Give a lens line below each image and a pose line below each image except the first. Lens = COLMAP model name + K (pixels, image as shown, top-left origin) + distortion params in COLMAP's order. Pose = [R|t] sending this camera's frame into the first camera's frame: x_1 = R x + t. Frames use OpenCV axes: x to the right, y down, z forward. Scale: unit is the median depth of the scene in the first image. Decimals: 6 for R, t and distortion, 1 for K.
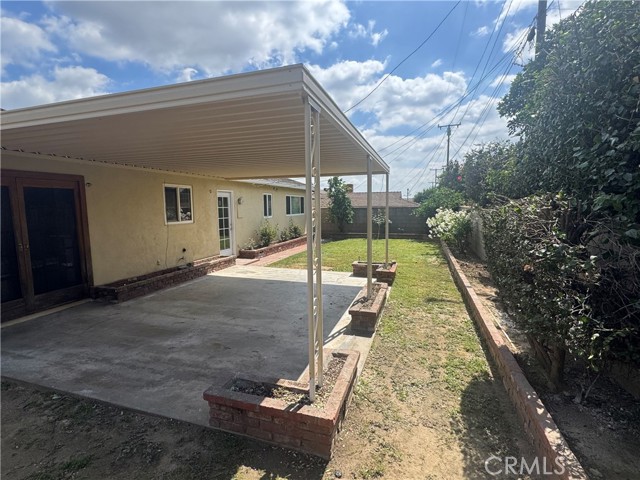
lens RADIAL K [[315.1, 0, 320.0], [0, 315.1, 240.0], [0, 0, 1]] dist [-0.000185, -0.000284]
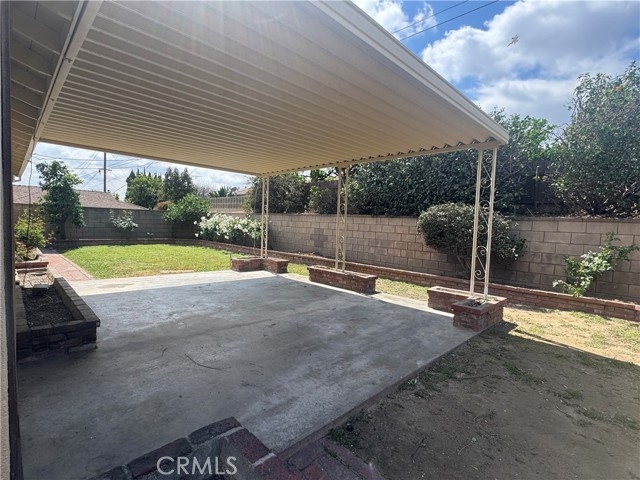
lens RADIAL K [[315.1, 0, 320.0], [0, 315.1, 240.0], [0, 0, 1]] dist [-0.000185, -0.000284]
pose [[0.458868, -0.015364, 0.888372, -1.453248], [0.052647, 0.998564, -0.009924, 0.076622], [-0.886943, 0.051324, 0.459018, 0.667627]]
